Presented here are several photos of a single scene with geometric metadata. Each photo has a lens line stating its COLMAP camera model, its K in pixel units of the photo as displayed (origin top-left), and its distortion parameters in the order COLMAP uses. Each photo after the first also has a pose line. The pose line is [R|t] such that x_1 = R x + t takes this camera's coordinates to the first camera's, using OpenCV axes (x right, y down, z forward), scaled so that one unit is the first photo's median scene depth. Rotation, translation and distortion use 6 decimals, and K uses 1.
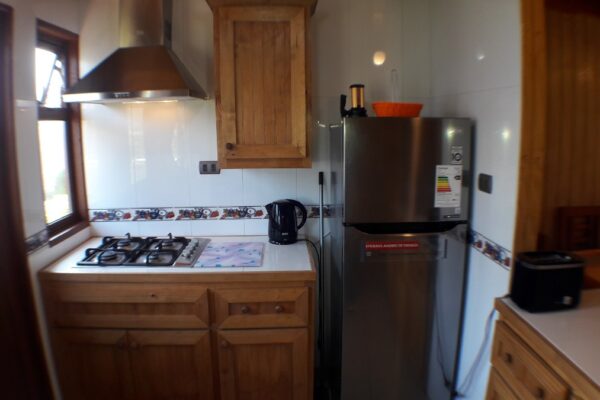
lens RADIAL K [[472.0, 0, 300.0], [0, 472.0, 184.0], [0, 0, 1]] dist [-0.165030, -0.009701]
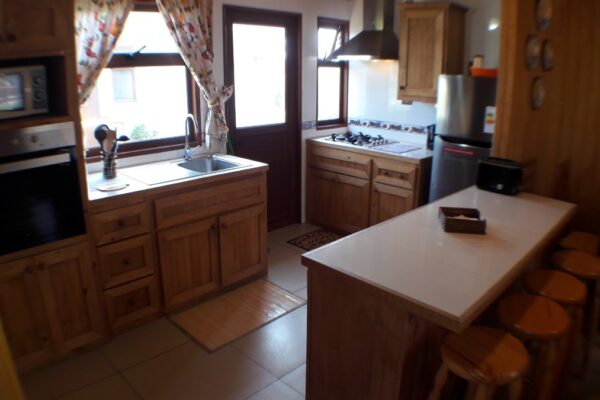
lens RADIAL K [[466.8, 0, 300.0], [0, 466.8, 200.0], [0, 0, 1]] dist [0.001579, -0.256708]
pose [[0.691926, 0.232899, -0.683371, 0.962974], [-0.139702, 0.971841, 0.189761, 0.059033], [0.708323, -0.035832, 0.704978, -0.608642]]
